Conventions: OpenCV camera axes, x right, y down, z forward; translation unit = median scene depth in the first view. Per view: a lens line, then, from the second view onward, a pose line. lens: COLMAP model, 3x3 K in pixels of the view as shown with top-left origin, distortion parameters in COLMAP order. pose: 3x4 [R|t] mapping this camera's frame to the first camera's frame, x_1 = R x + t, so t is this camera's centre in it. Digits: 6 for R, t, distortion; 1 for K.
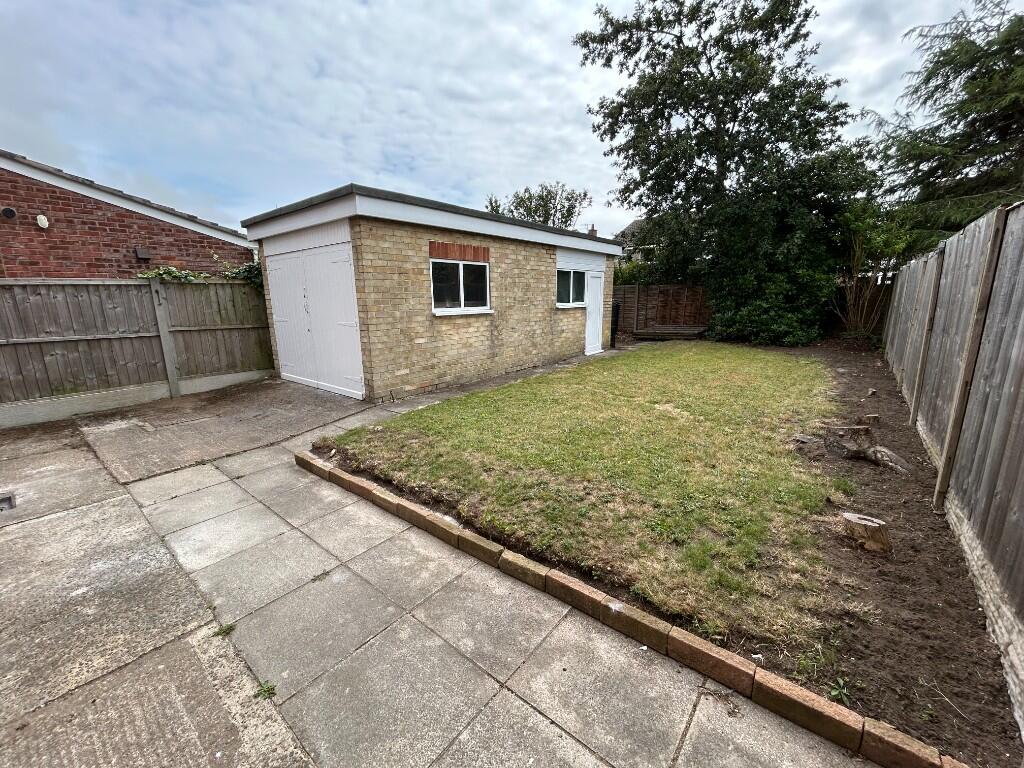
lens RADIAL K [[411.7, 0, 513.4], [0, 411.7, 383.2], [0, 0, 1]] dist [-0.003241, 0.000445]
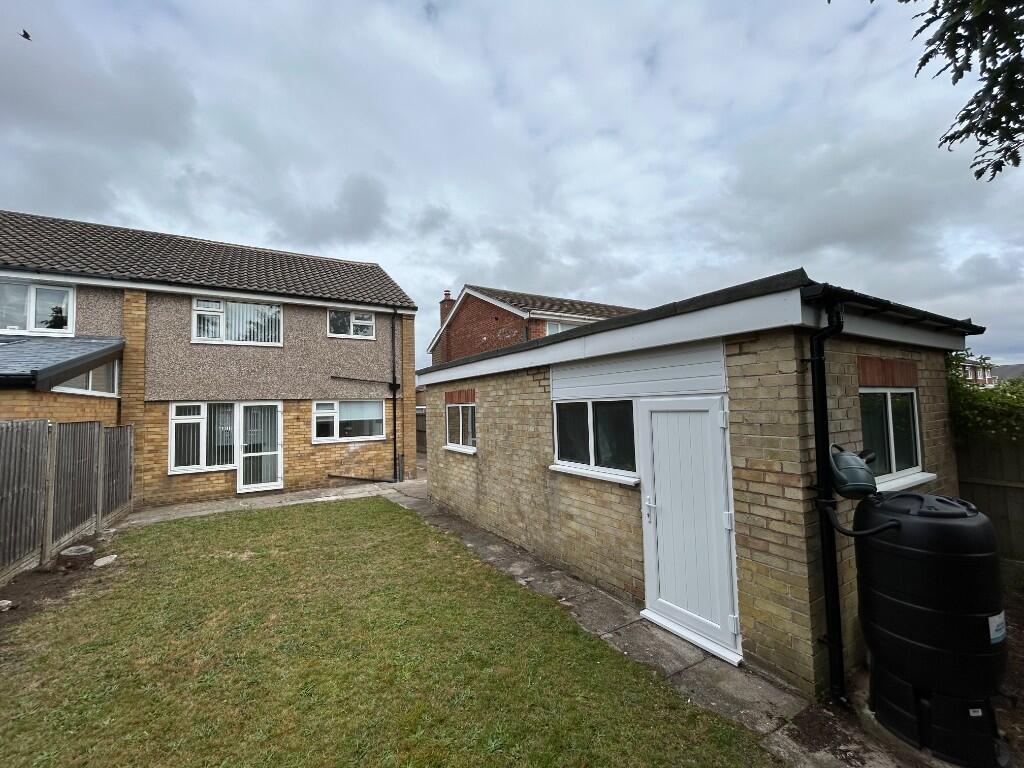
lens RADIAL K [[411.7, 0, 512.5], [0, 411.7, 380.9], [0, 0, 1]] dist [-0.003241, 0.000445]
pose [[-0.336753, -0.042167, -0.940648, 0.675468], [-0.174534, 0.984480, 0.018351, -0.306735], [0.925276, 0.170355, -0.338887, 1.137719]]
